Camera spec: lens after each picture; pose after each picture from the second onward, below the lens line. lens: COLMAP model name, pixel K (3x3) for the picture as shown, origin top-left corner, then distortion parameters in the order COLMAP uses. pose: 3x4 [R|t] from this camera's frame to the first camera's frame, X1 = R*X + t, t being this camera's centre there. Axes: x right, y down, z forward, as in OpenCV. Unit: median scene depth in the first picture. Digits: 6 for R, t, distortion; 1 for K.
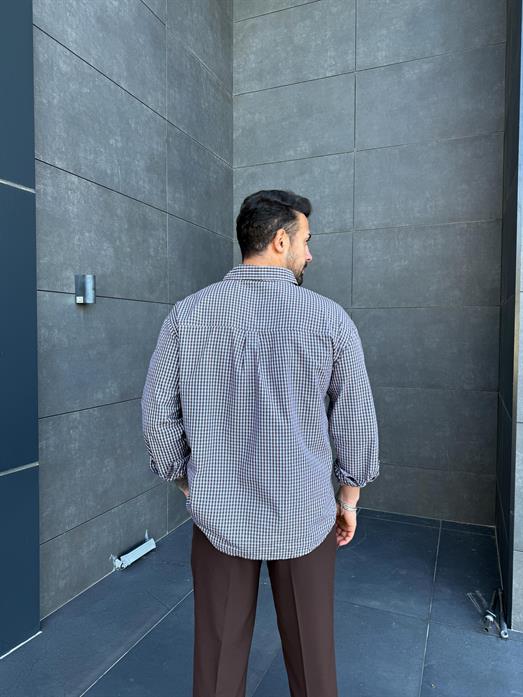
lens RADIAL K [[491.5, 0, 261.5], [0, 491.5, 348.5], [0, 0, 1]] dist [0.002803, -0.024979]
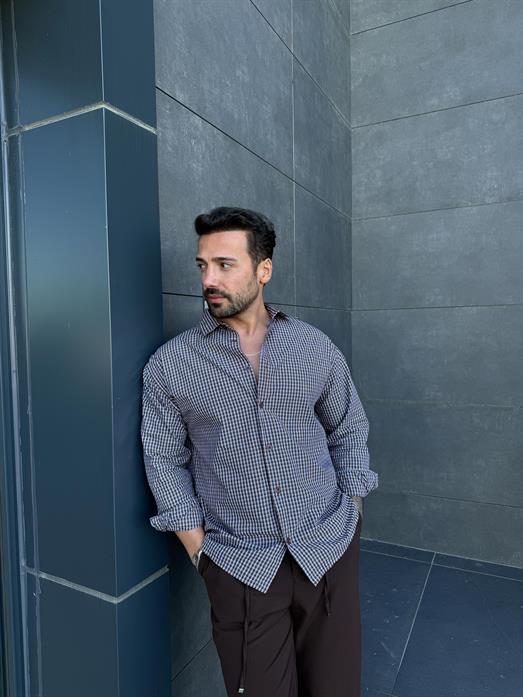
lens RADIAL K [[491.5, 0, 261.5], [0, 491.5, 348.5], [0, 0, 1]] dist [0.002803, -0.024979]
pose [[0.997396, -0.024674, -0.067762, -0.209699], [0.025268, 0.999649, 0.007928, -0.034356], [0.067542, -0.009619, 0.997670, 0.276384]]
